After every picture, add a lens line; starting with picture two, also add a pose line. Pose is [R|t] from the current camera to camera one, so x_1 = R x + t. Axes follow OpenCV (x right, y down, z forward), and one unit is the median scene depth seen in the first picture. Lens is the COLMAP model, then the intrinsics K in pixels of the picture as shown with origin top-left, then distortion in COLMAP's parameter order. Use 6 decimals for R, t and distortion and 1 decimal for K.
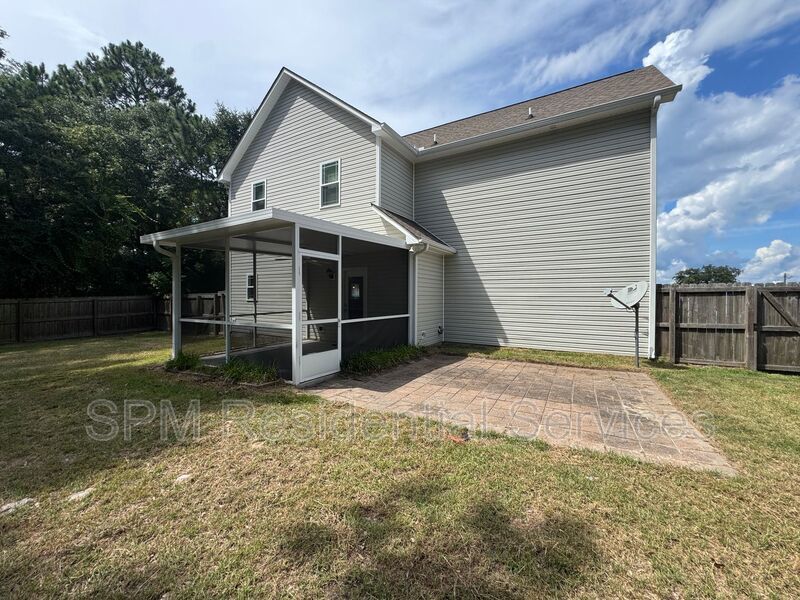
lens RADIAL K [[327.3, 0, 400.0], [0, 327.3, 300.0], [0, 0, 1]] dist [-0.000538, -0.000086]
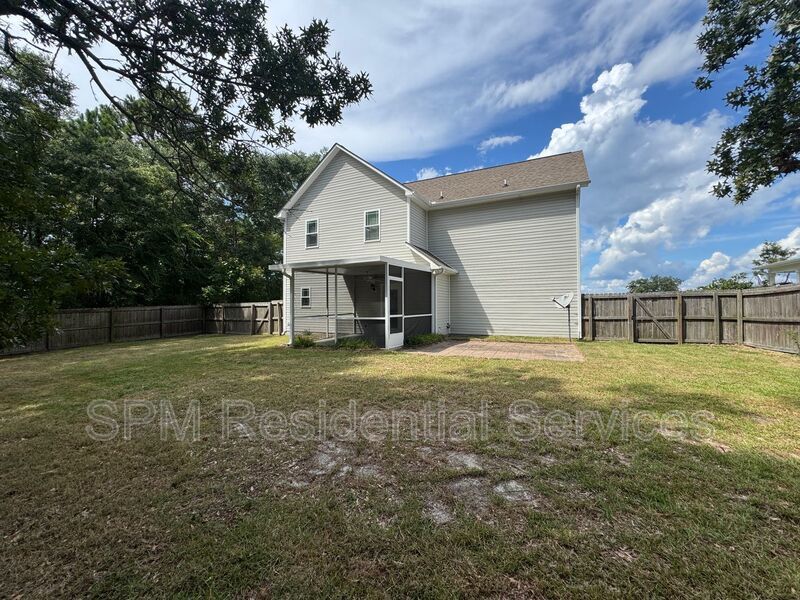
lens RADIAL K [[327.3, 0, 400.0], [0, 327.3, 300.0], [0, 0, 1]] dist [-0.000538, -0.000086]
pose [[0.995389, -0.006839, 0.095673, -0.258602], [0.009752, 0.999502, -0.030009, 0.021335], [-0.095420, 0.030804, 0.994960, -0.497965]]
